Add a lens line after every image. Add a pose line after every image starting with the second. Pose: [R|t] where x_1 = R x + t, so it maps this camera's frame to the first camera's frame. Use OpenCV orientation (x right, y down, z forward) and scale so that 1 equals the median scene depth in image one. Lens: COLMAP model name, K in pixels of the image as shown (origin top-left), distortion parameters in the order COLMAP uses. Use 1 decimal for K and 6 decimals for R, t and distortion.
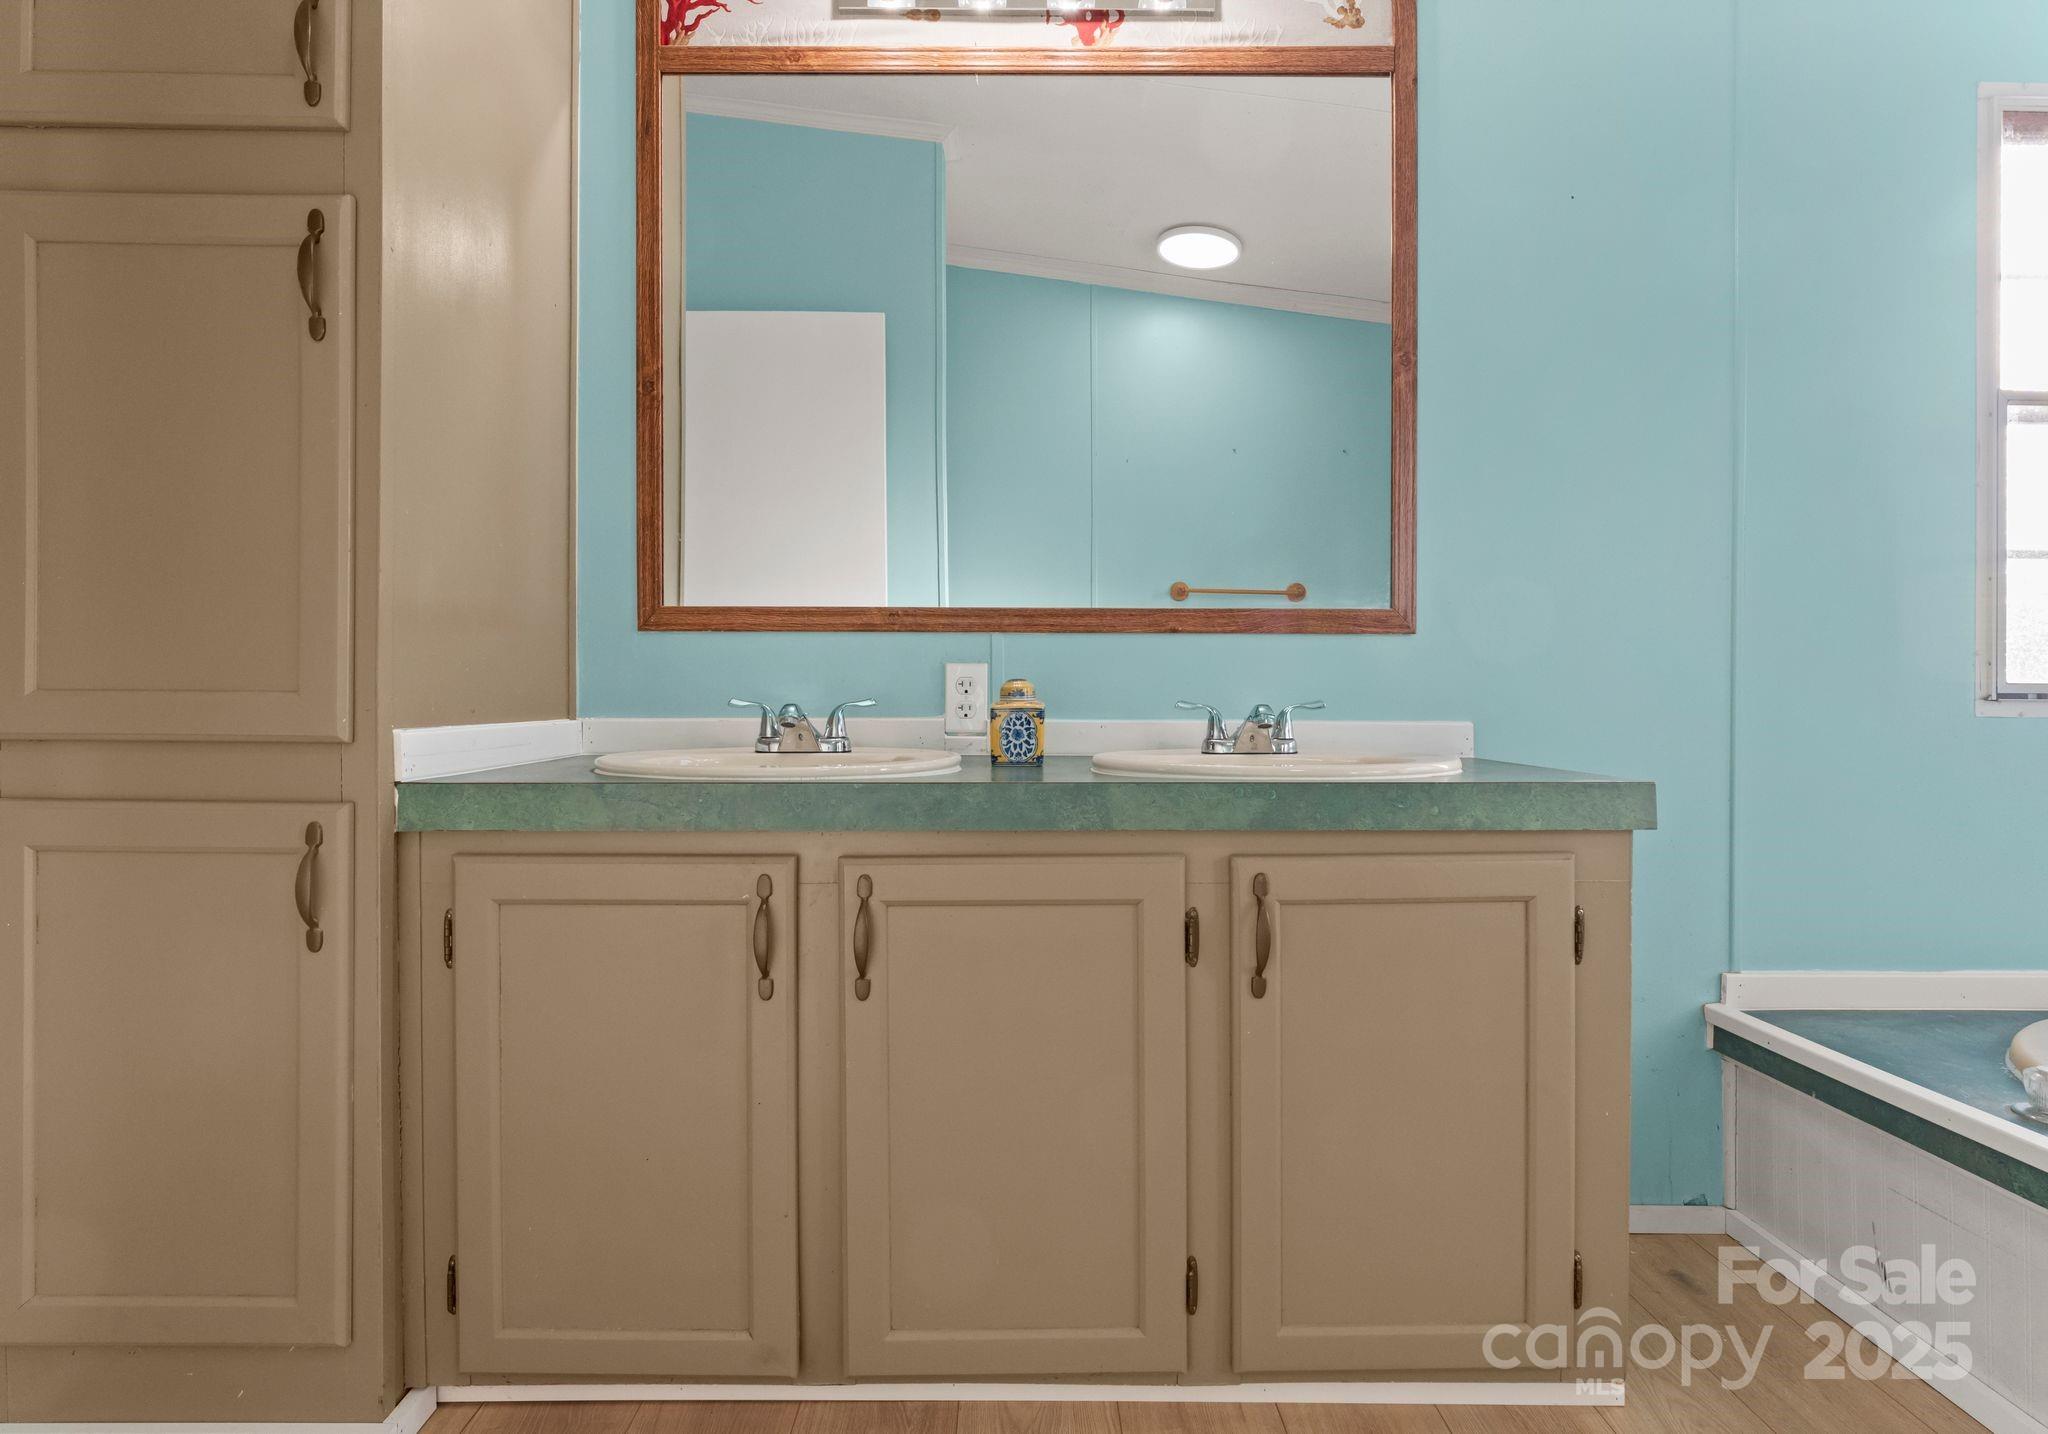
lens RADIAL K [[1000.6, 0, 1008.9], [0, 1000.6, 713.7], [0, 0, 1]] dist [-0.001665, -0.000028]
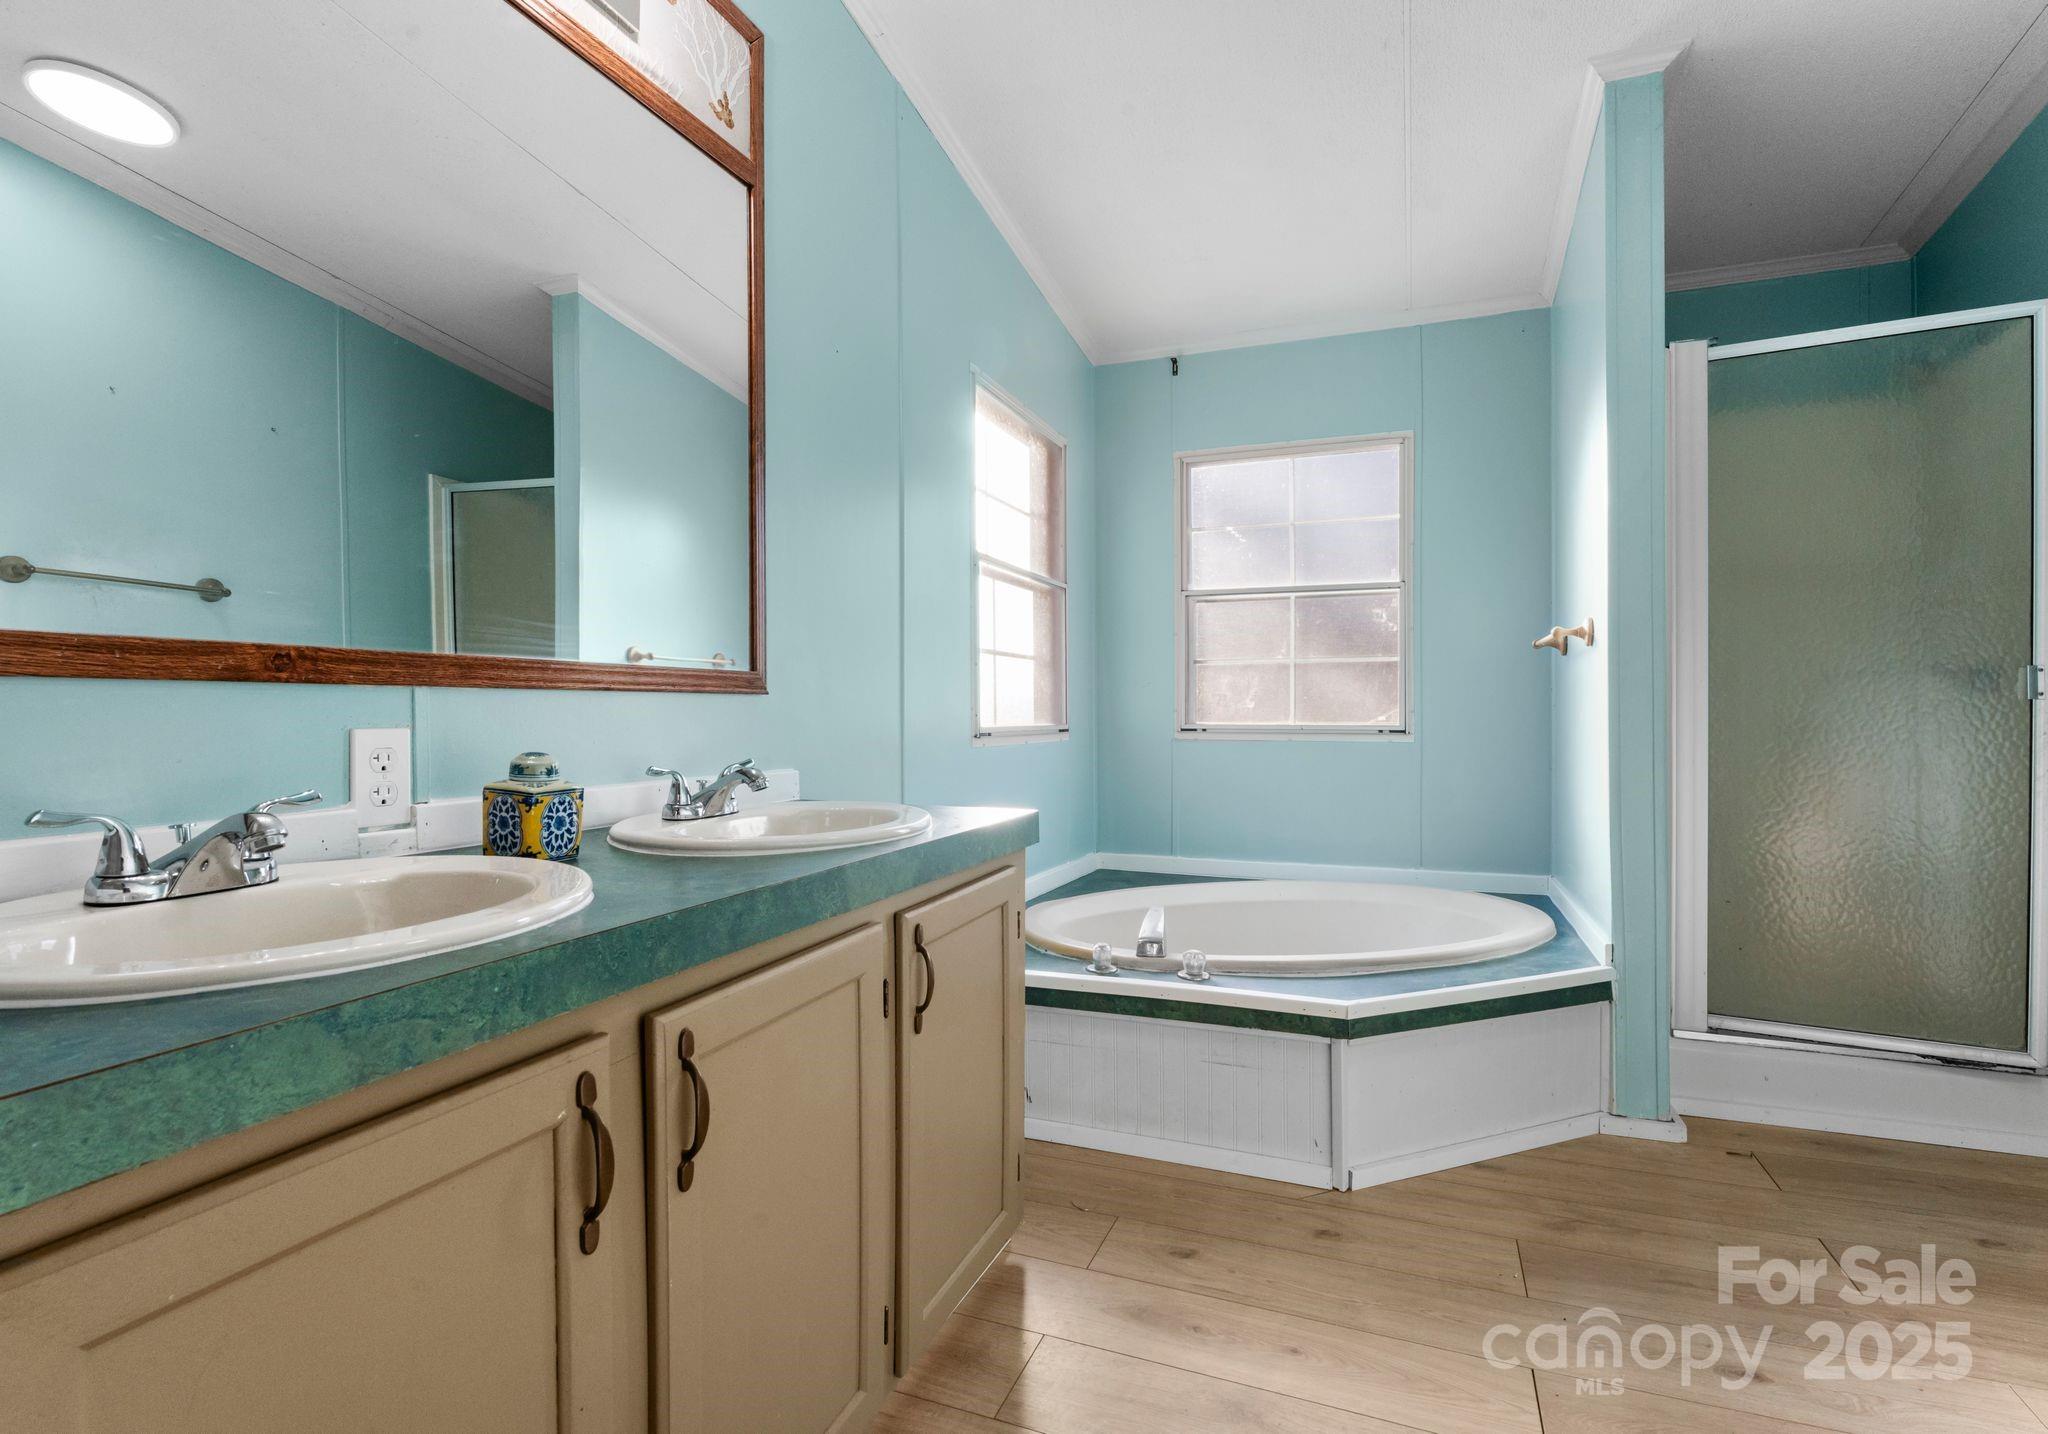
lens RADIAL K [[1000.6, 0, 1008.5], [0, 1000.6, 713.5], [0, 0, 1]] dist [-0.001665, -0.000028]
pose [[0.378598, -0.008591, 0.925521, -0.536866], [0.008250, 0.999949, 0.005906, -0.061952], [-0.925524, 0.005399, 0.378650, 0.321032]]
